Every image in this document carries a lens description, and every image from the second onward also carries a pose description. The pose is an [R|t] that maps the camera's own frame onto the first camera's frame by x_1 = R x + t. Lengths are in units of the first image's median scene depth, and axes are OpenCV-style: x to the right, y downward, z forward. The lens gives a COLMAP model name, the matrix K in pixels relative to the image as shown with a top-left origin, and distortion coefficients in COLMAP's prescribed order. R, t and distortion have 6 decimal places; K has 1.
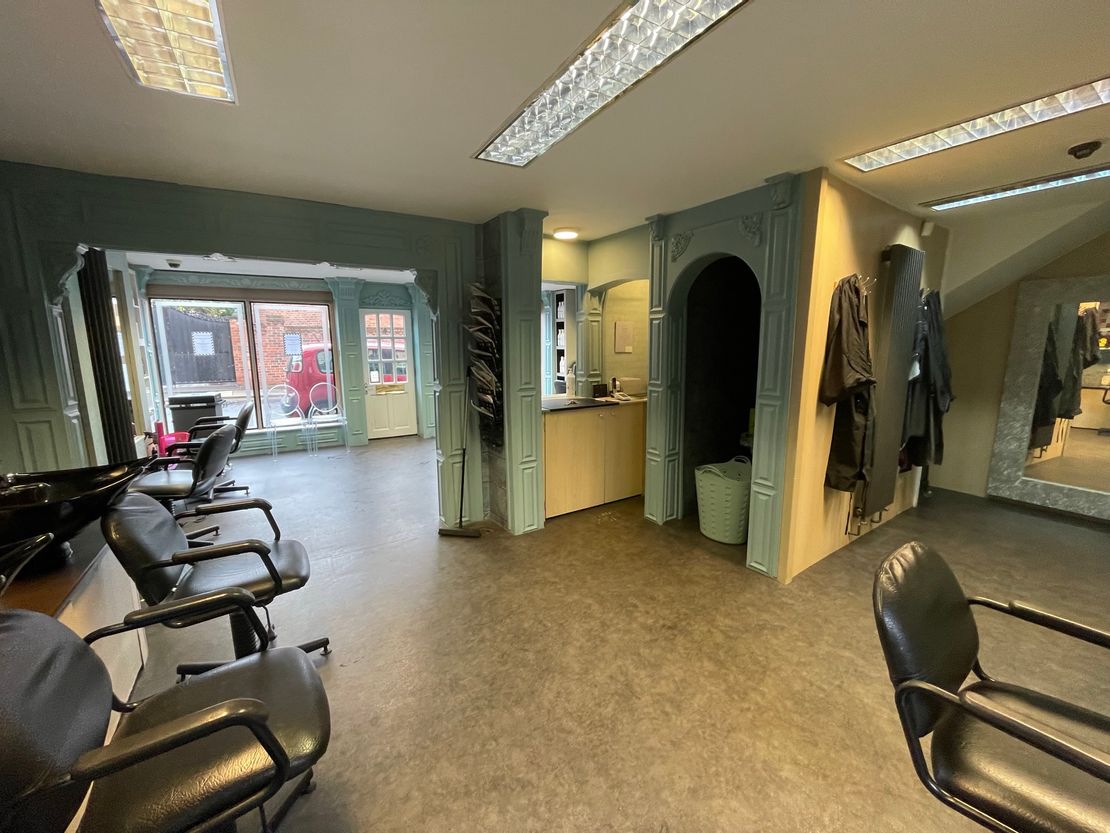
lens RADIAL K [[444.9, 0, 553.6], [0, 444.9, 414.2], [0, 0, 1]] dist [-0.000669, 0.000275]
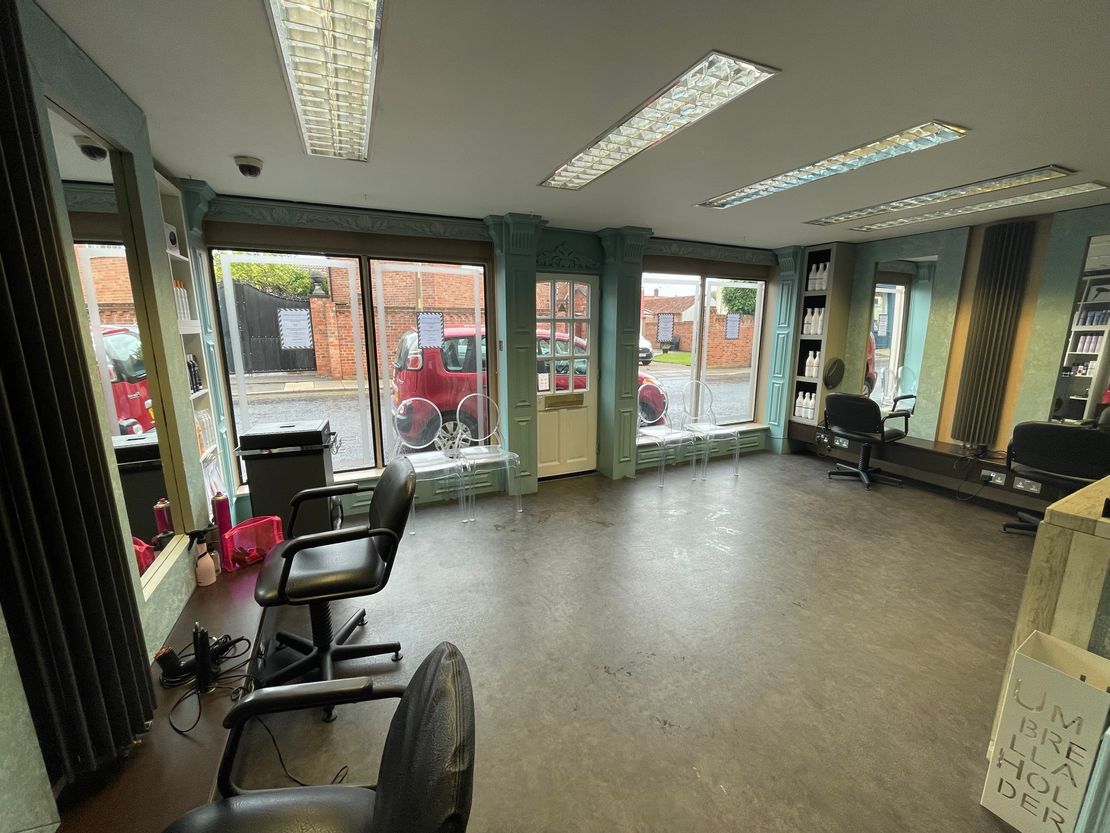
lens RADIAL K [[444.9, 0, 555.5], [0, 444.9, 414.2], [0, 0, 1]] dist [-0.000669, 0.000275]
pose [[0.994128, 0.026727, -0.104862, -0.339832], [-0.022865, 0.999022, 0.037856, -0.067300], [0.105771, -0.035236, 0.993766, 0.398958]]
